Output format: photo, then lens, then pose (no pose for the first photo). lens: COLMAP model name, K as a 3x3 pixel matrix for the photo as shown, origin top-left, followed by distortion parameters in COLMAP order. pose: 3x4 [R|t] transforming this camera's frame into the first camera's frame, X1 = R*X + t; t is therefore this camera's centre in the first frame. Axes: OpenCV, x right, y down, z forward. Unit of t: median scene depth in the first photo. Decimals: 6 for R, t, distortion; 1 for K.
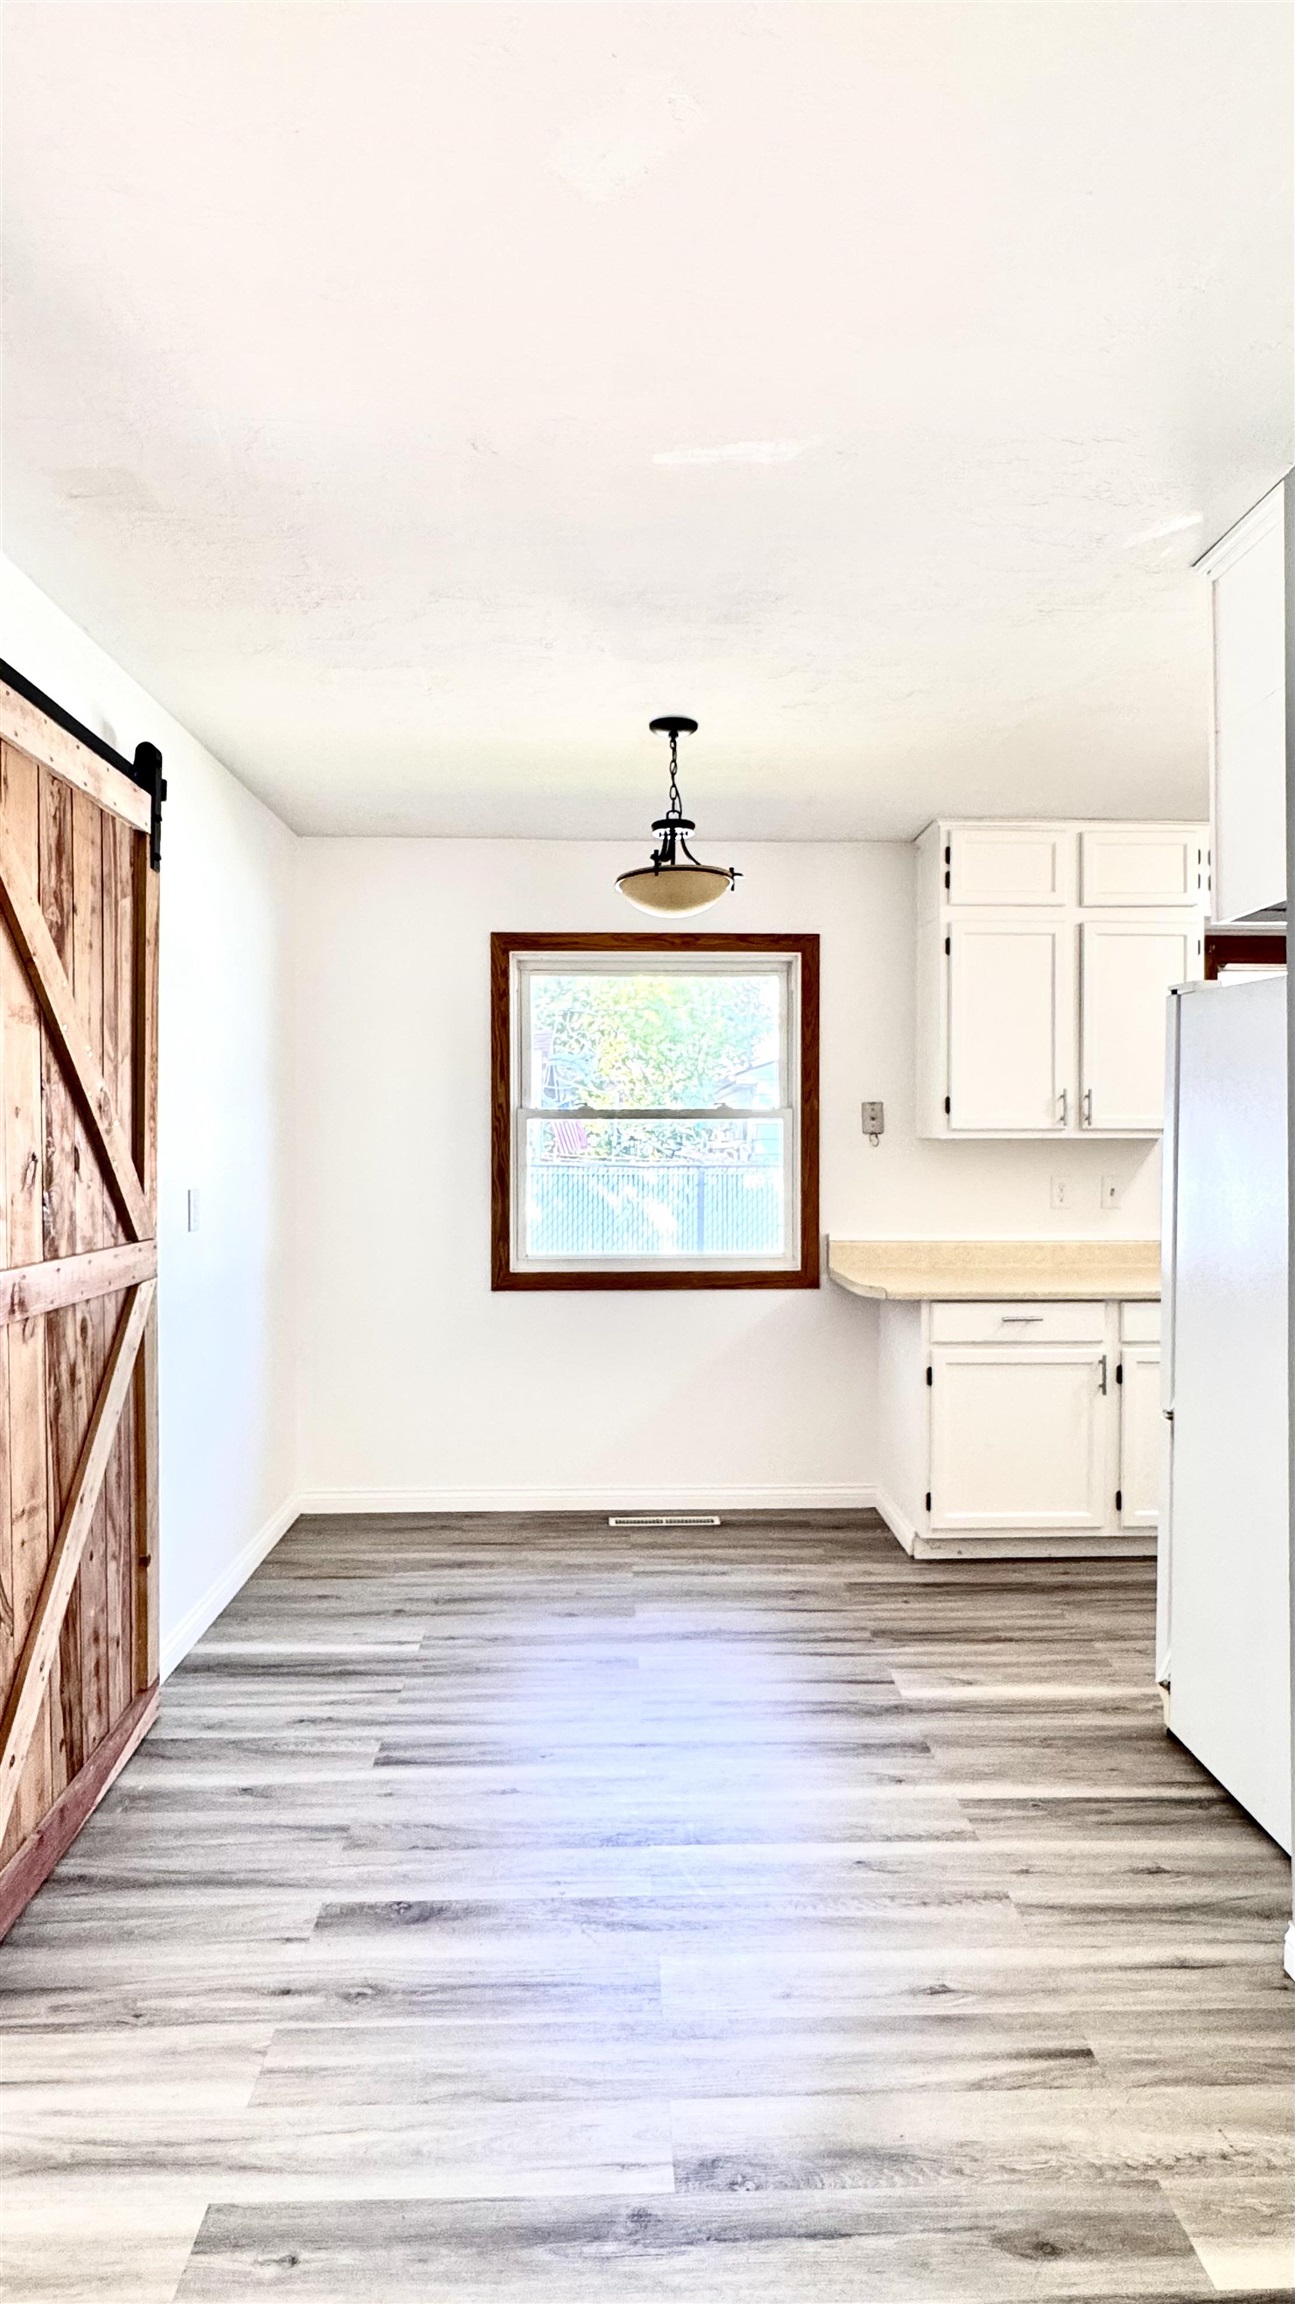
lens RADIAL K [[1178.4, 0, 645.6], [0, 1178.4, 1144.4], [0, 0, 1]] dist [0.000884, 0.000128]
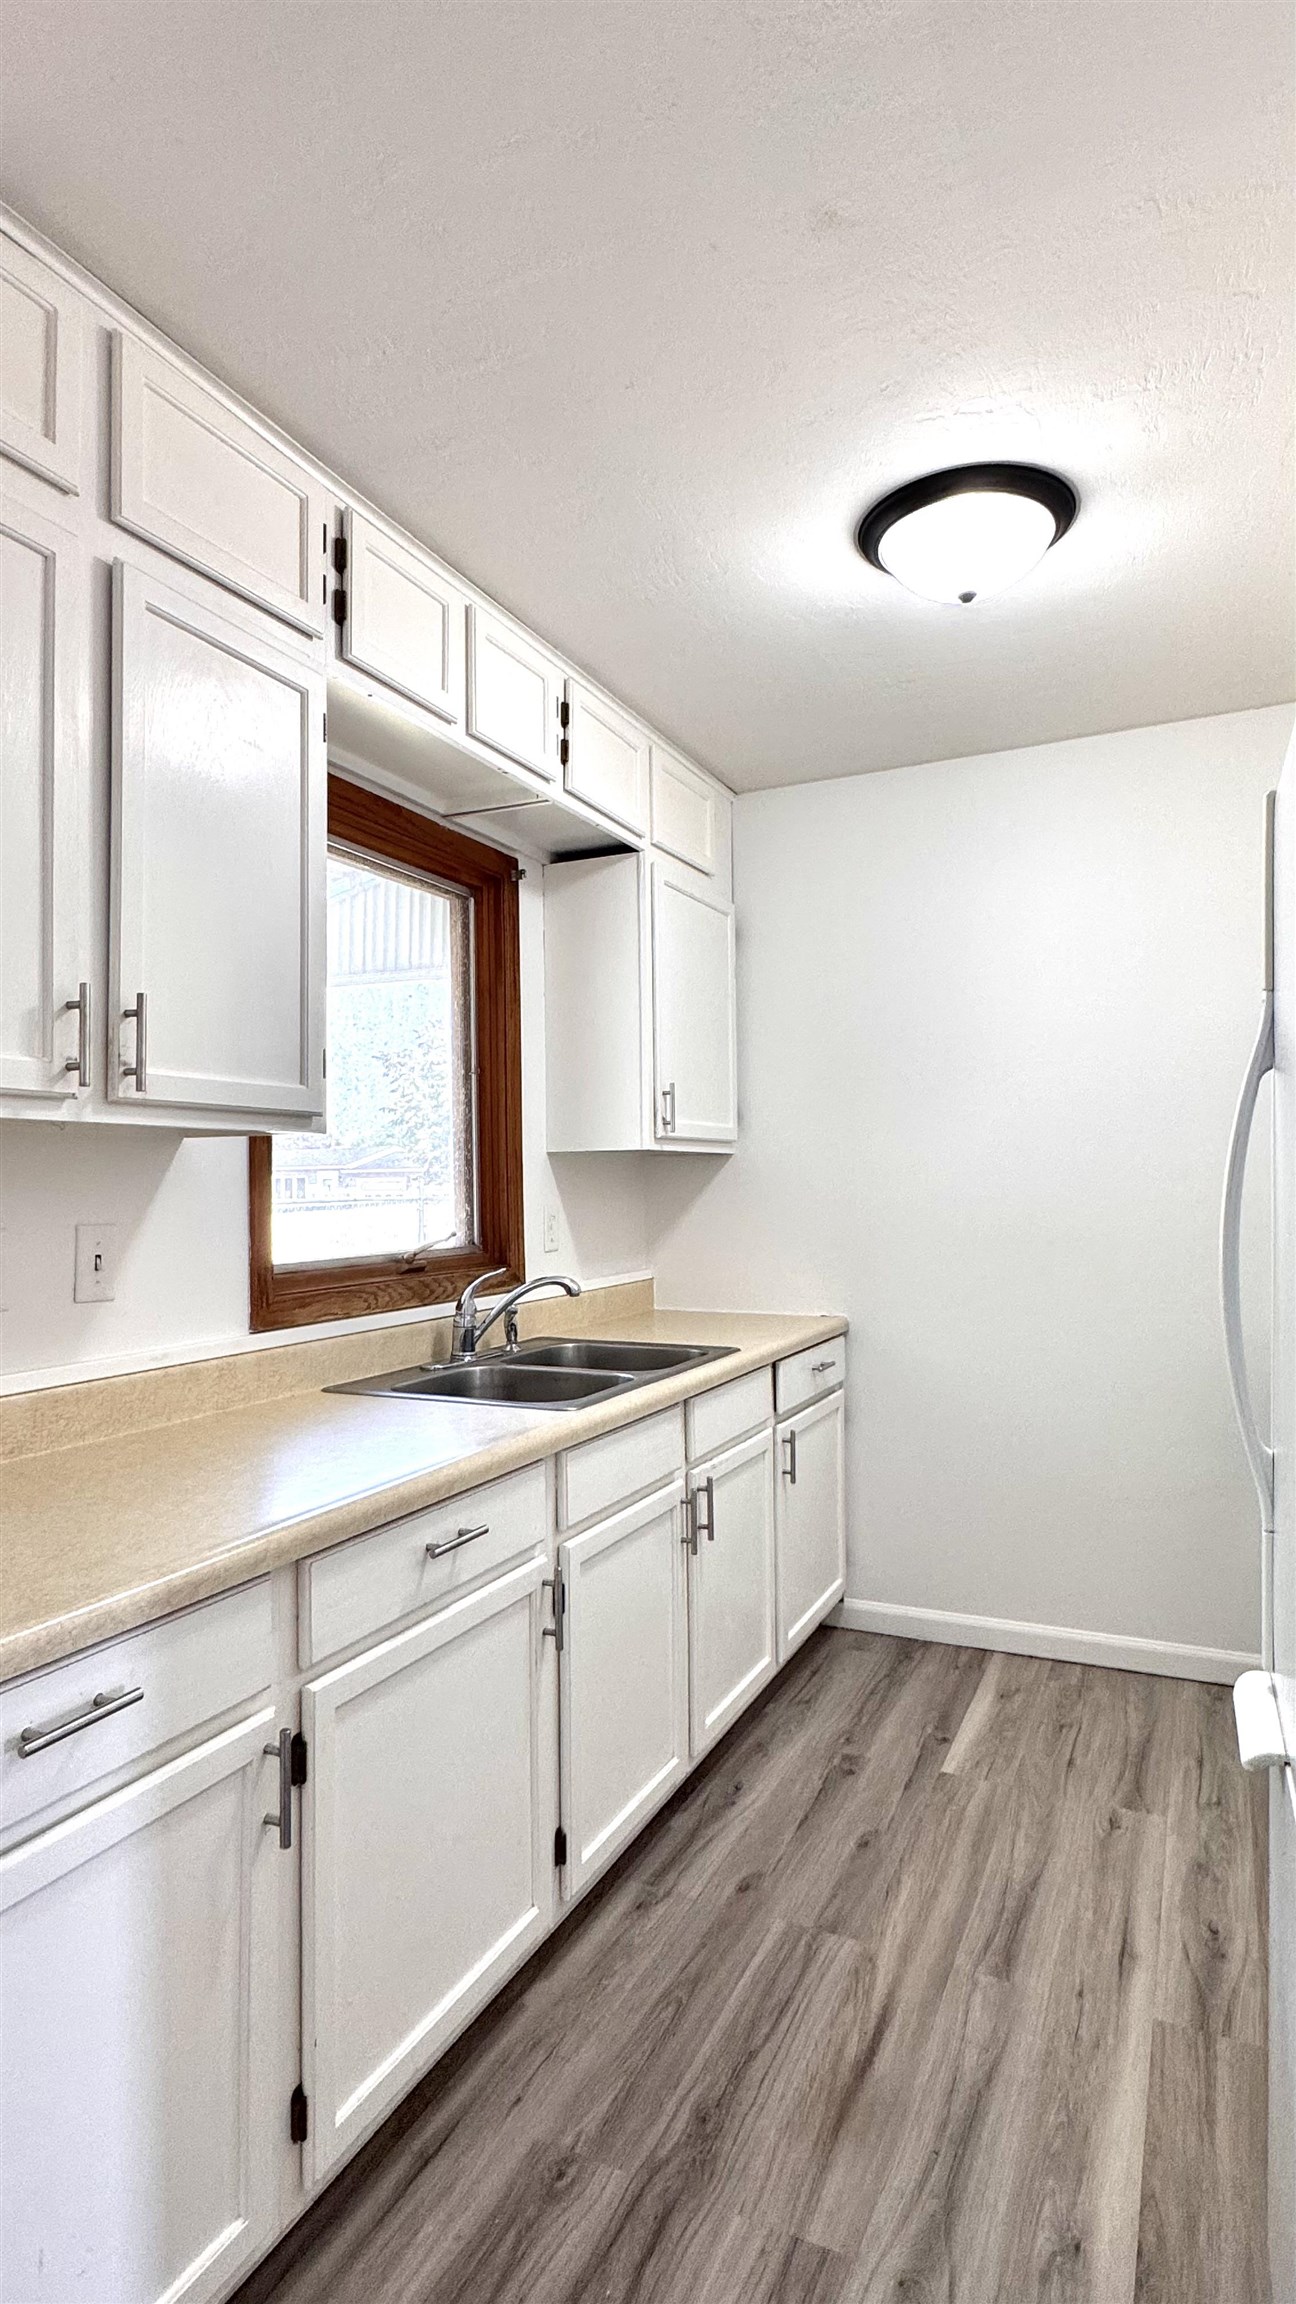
lens RADIAL K [[1186.0, 0, 649.5], [0, 1186.0, 1146.6], [0, 0, 1]] dist [-0.001408, -0.000592]
pose [[0.458257, 0.025700, 0.888448, 0.129563], [0.020335, 0.999017, -0.039387, 0.023313], [-0.888587, 0.036116, 0.457284, 0.779365]]
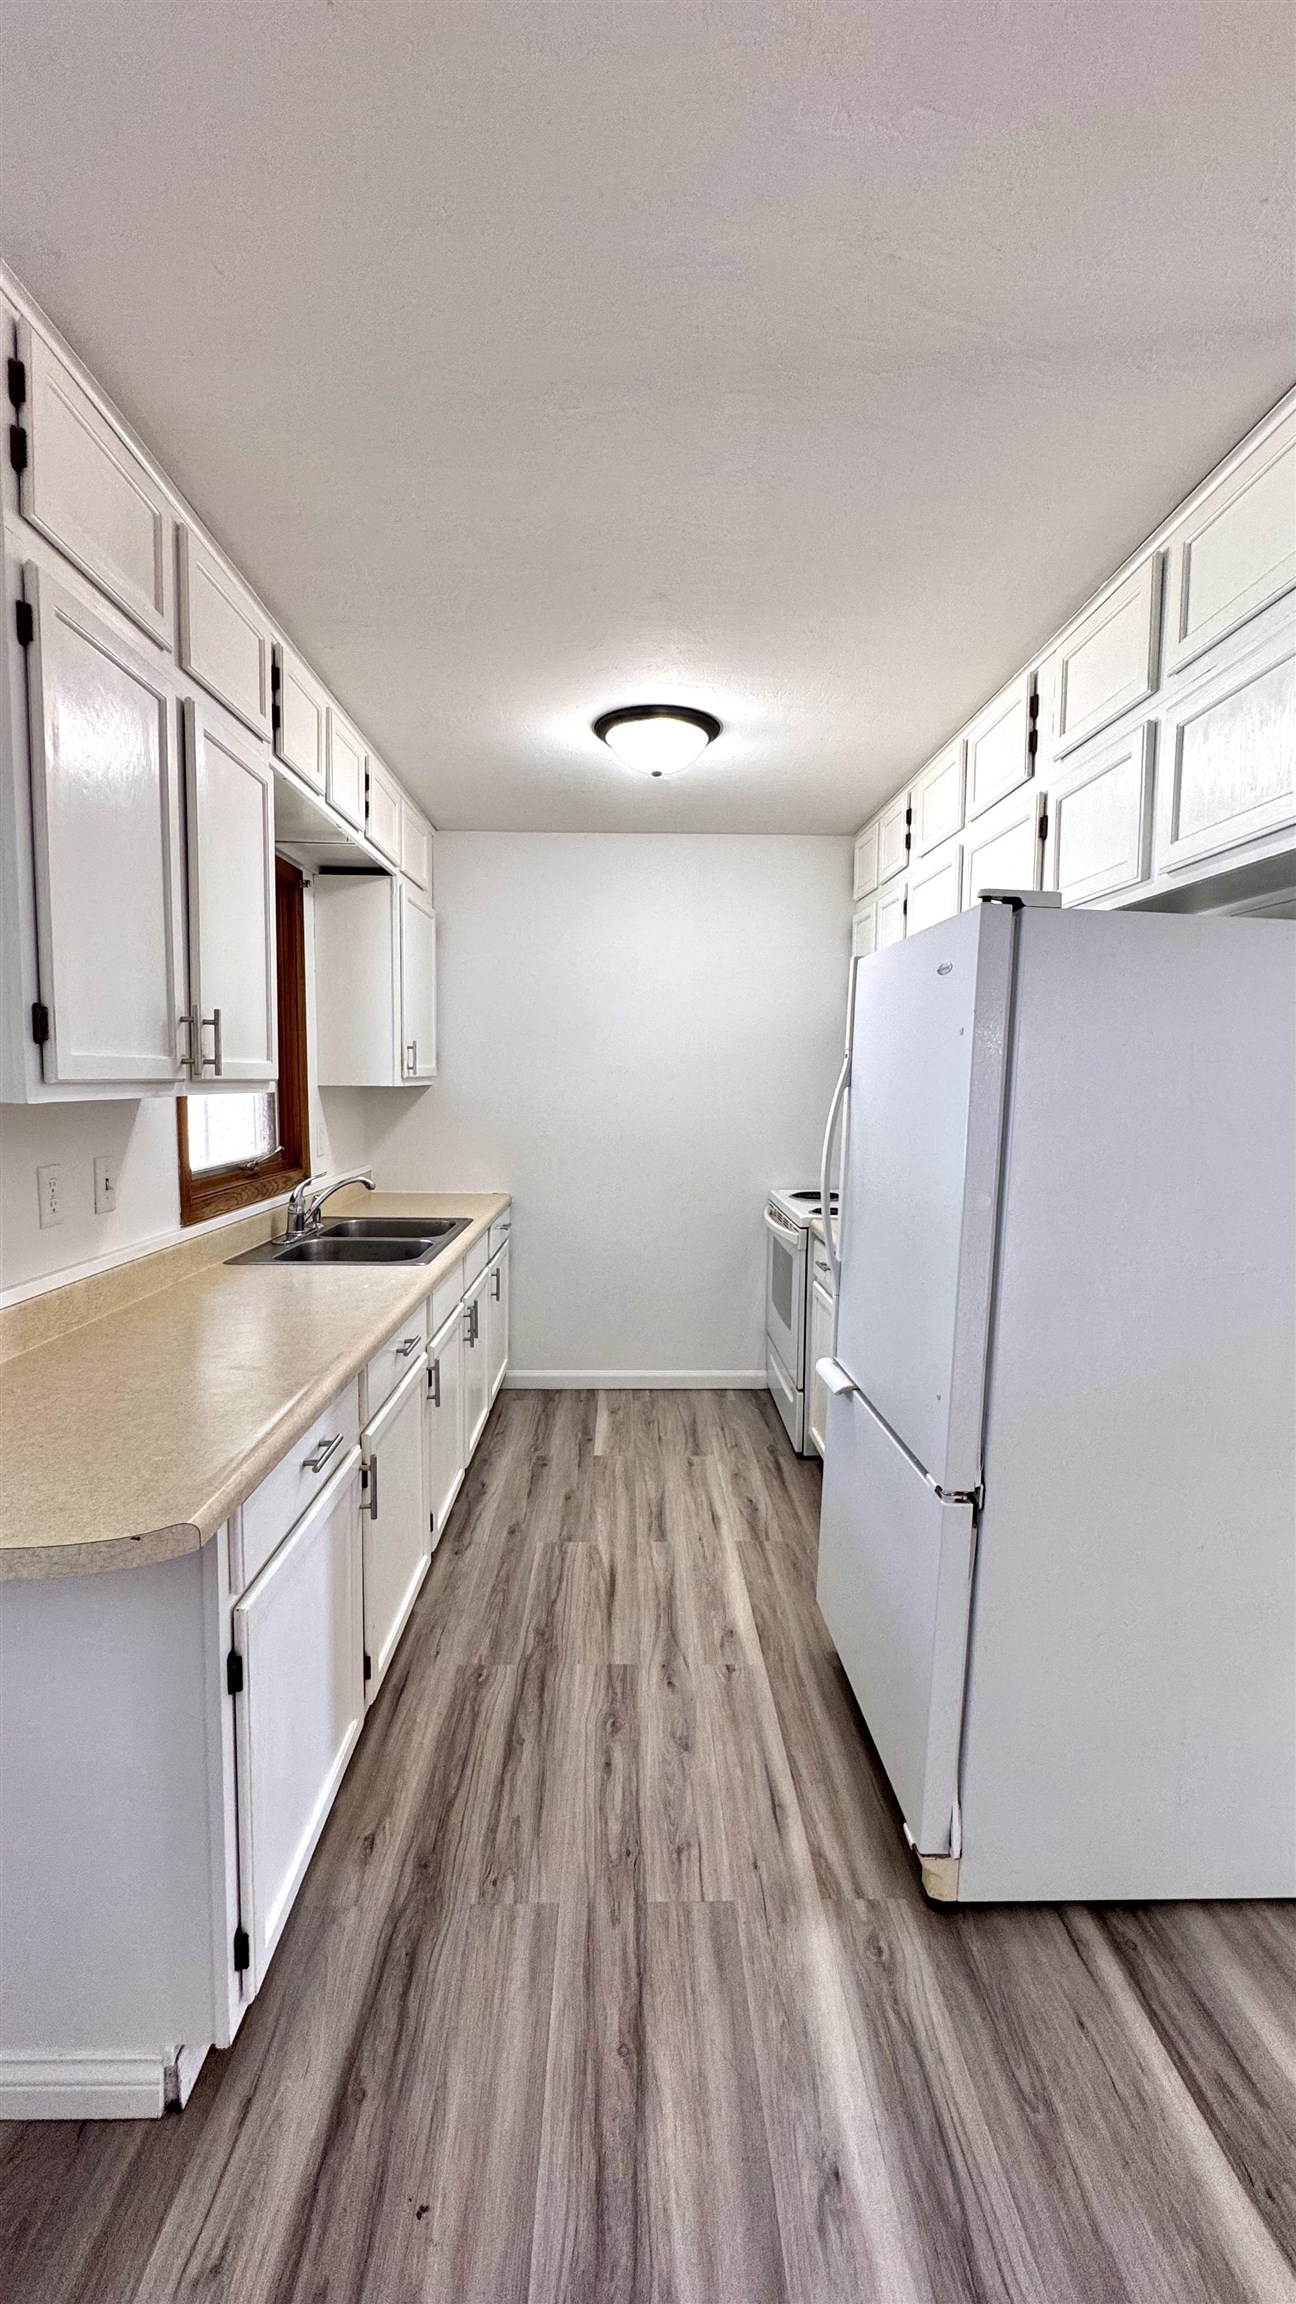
lens RADIAL K [[914.1, 0, 644.0], [0, 914.1, 1144.6], [0, 0, 1]] dist [-0.002576, -0.000042]
pose [[0.009300, -0.070912, 0.997439, -0.074086], [-0.000201, 0.997482, 0.070917, -0.015779], [-0.999957, -0.000860, 0.009262, 0.905455]]
